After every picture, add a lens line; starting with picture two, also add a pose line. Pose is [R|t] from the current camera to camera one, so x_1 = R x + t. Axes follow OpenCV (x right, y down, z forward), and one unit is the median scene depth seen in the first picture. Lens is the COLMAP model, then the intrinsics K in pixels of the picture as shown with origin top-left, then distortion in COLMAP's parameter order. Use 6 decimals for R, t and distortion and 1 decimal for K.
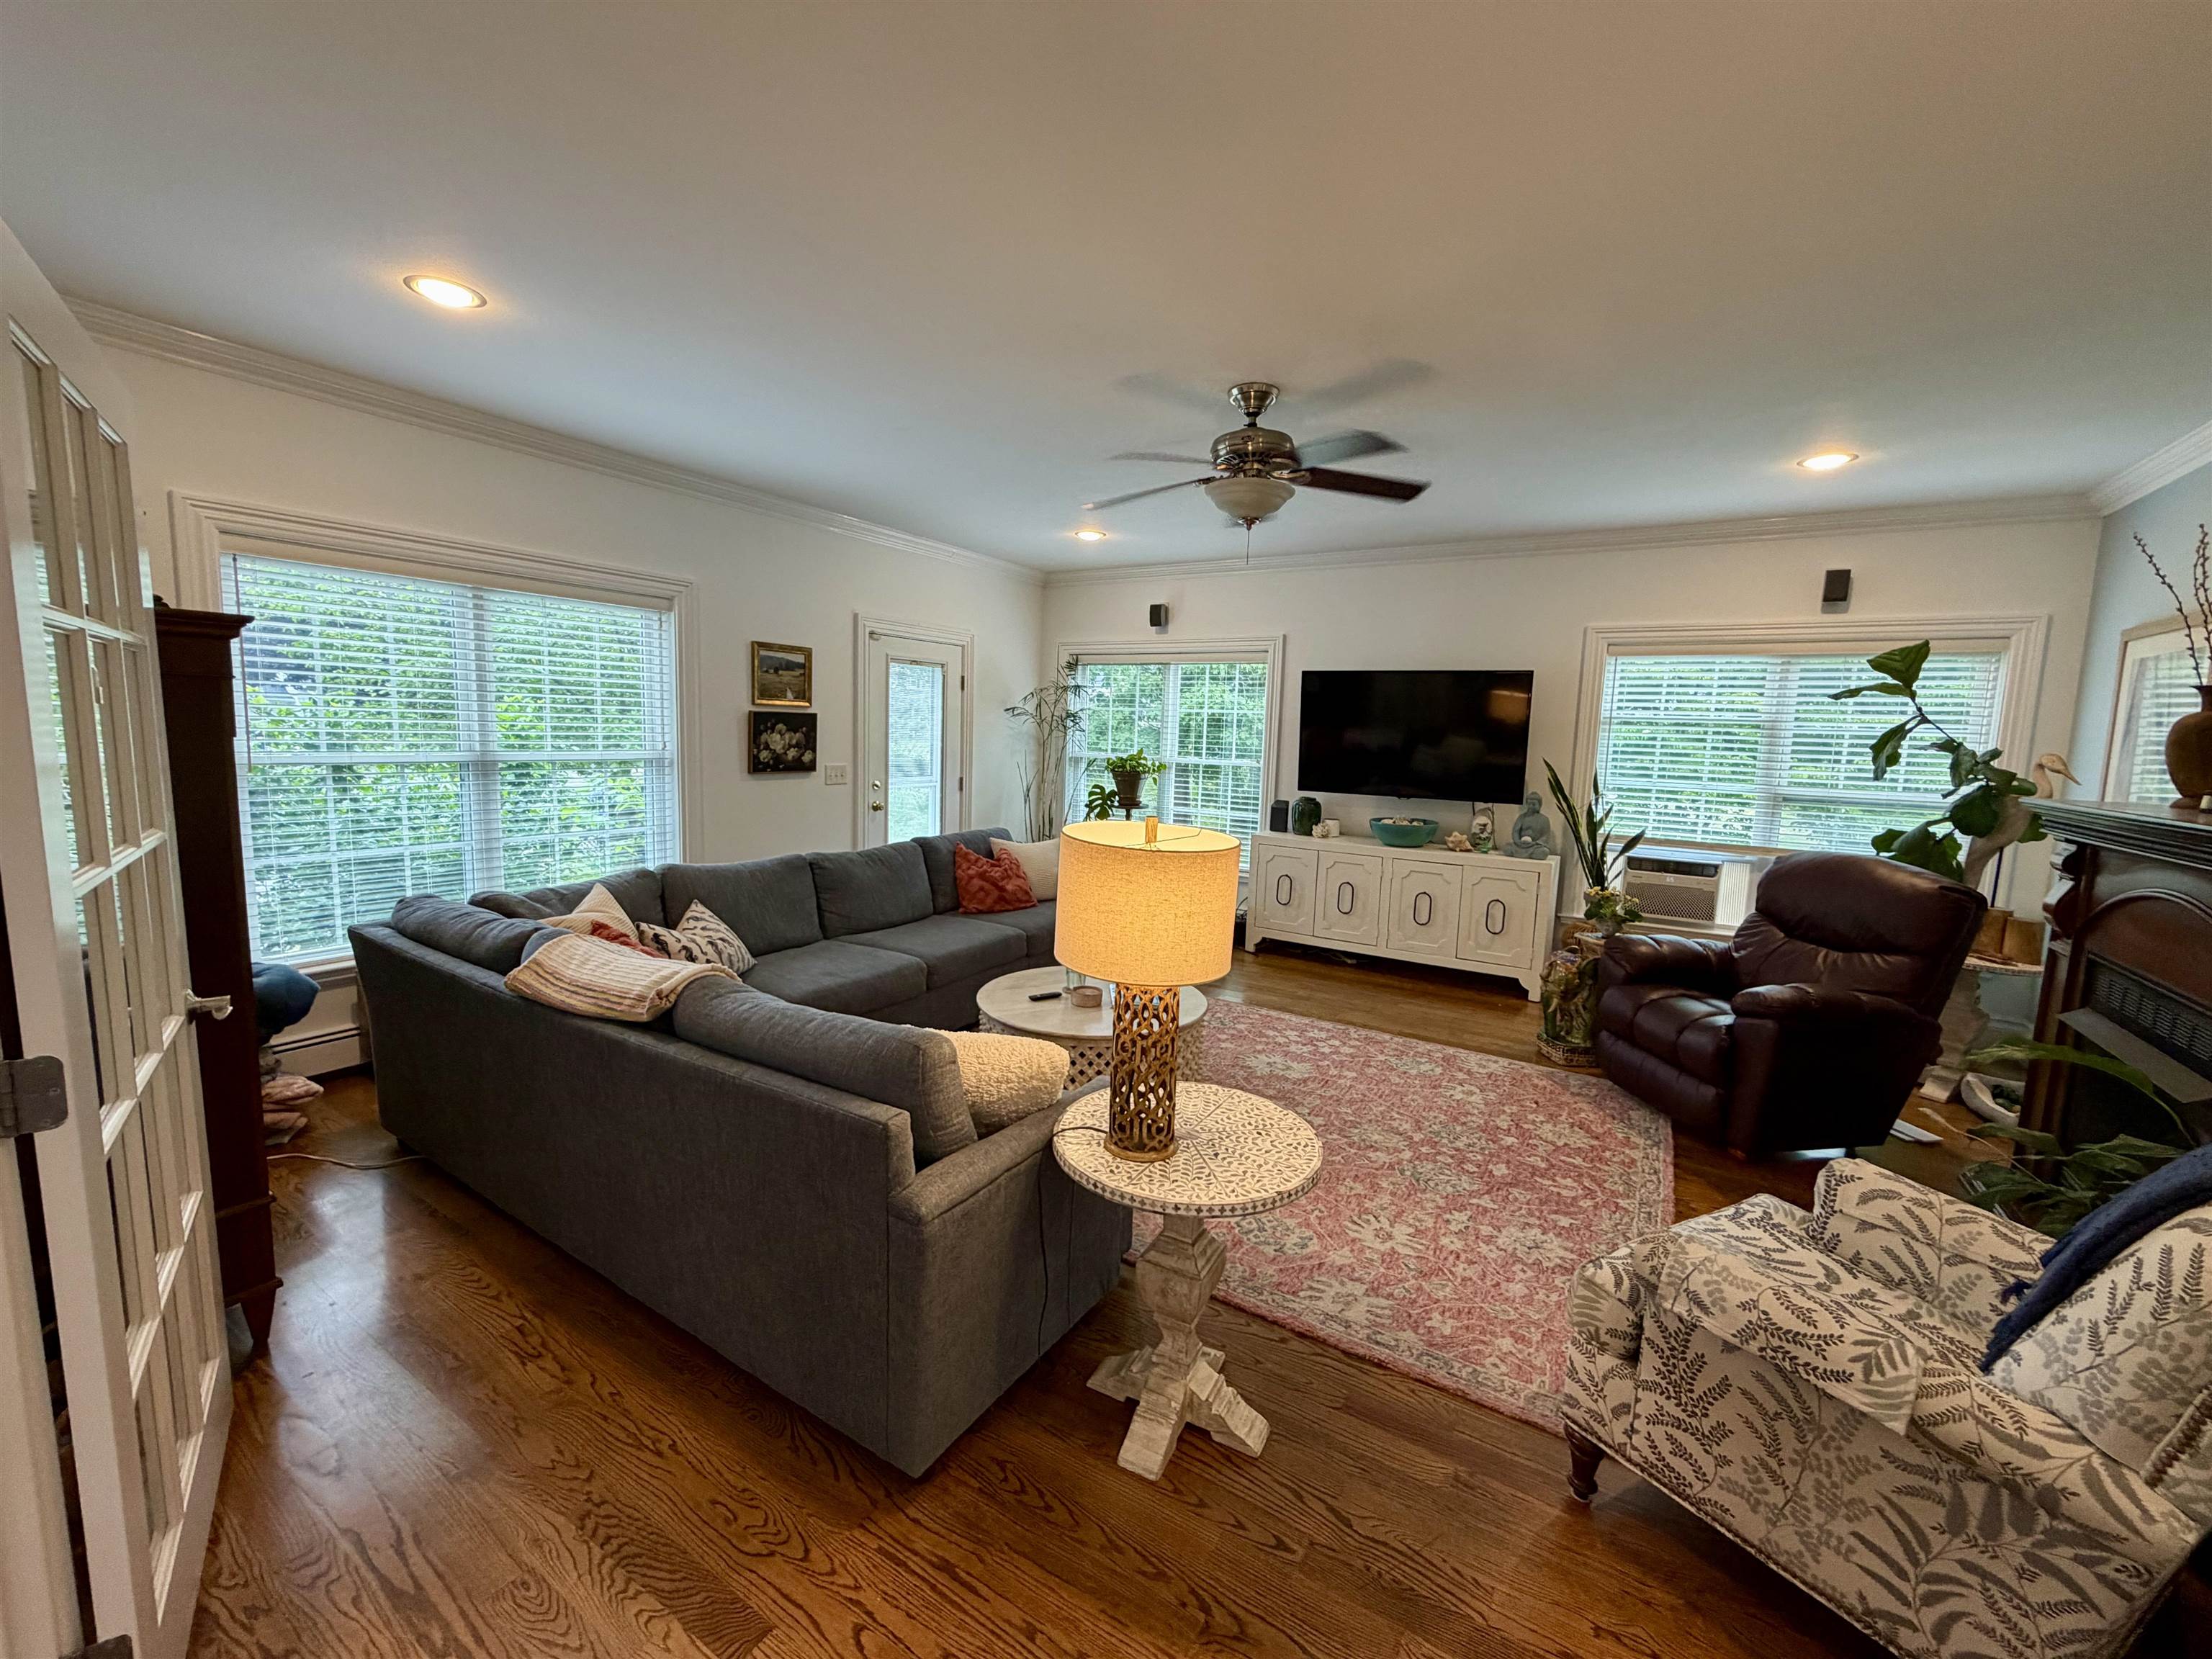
lens RADIAL K [[886.9, 0, 1103.8], [0, 886.9, 829.3], [0, 0, 1]] dist [-0.001088, 0.000198]
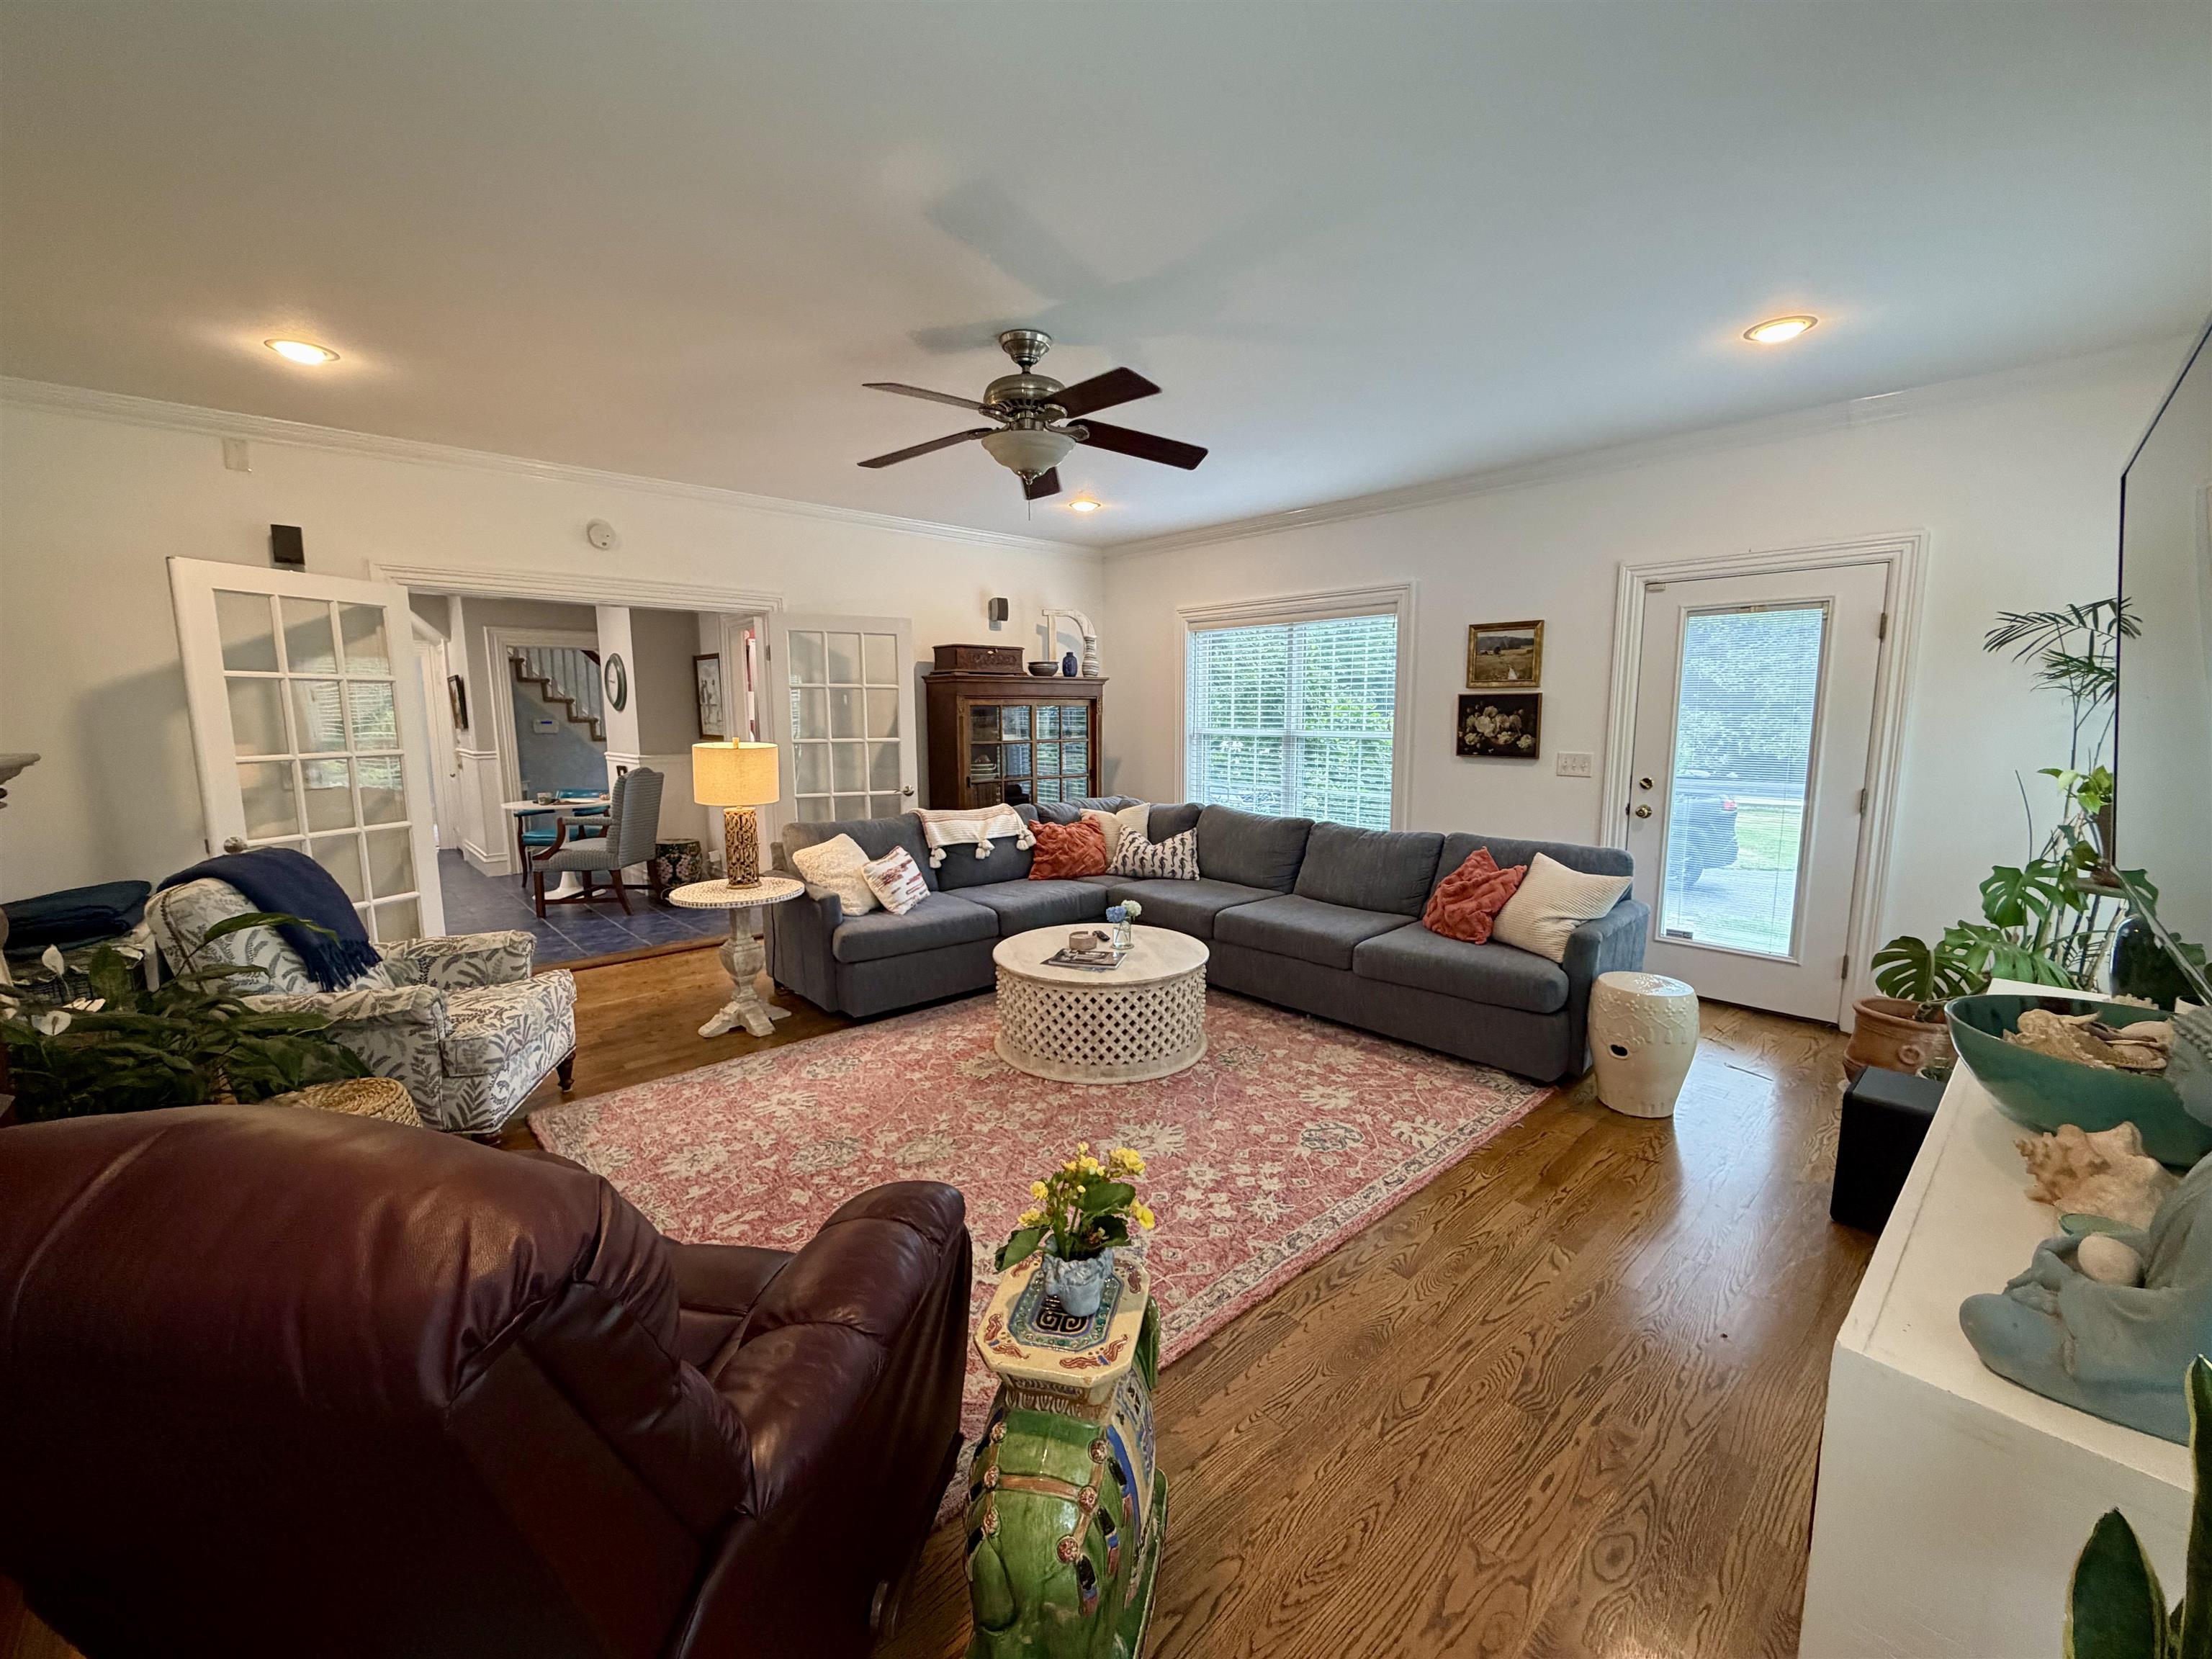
lens RADIAL K [[886.9, 0, 1104.7], [0, 886.9, 829.6], [0, 0, 1]] dist [-0.001088, 0.000198]
pose [[-0.272078, 0.099491, -0.957118, 0.724889], [-0.116522, 0.983915, 0.135400, -0.072327], [0.955194, 0.148365, -0.256109, 0.912233]]
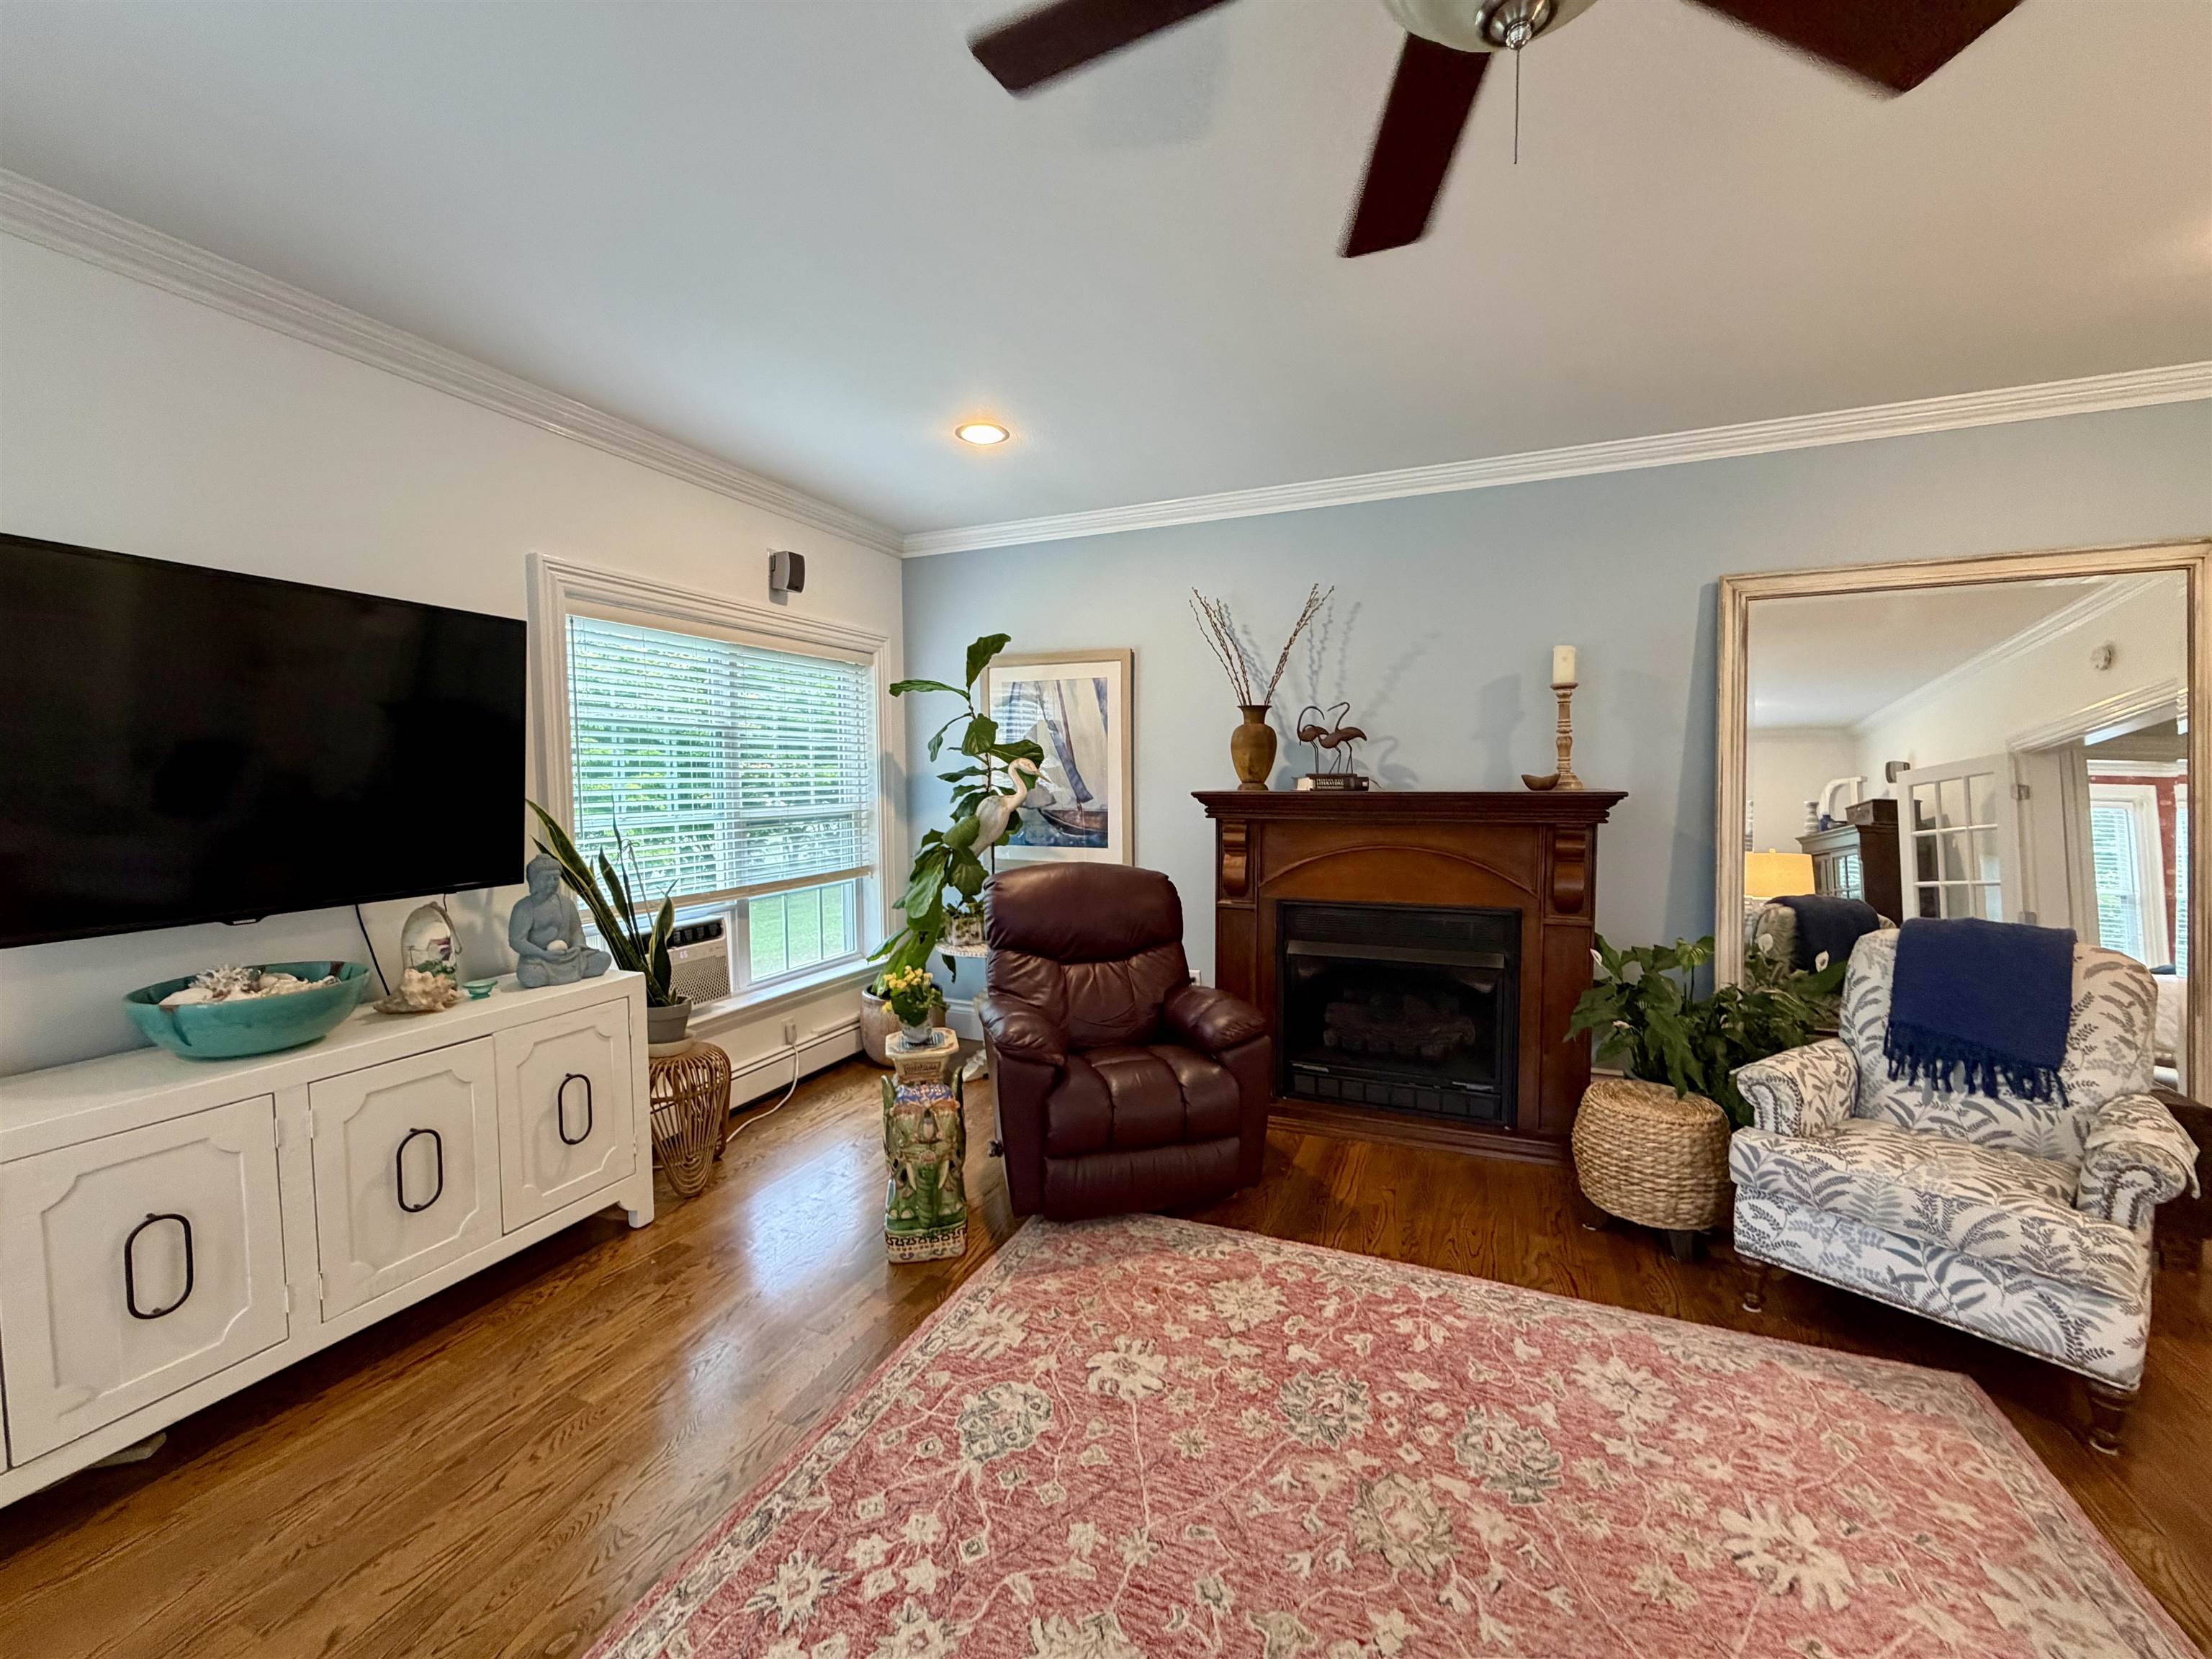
lens RADIAL K [[886.9, 0, 1102.1], [0, 886.9, 831.3], [0, 0, 1]] dist [-0.001088, 0.000198]
pose [[-0.157364, -0.094991, 0.982962, -0.086885], [0.115928, 0.986704, 0.113912, -0.083127], [-0.980713, 0.131879, -0.144259, 0.804717]]
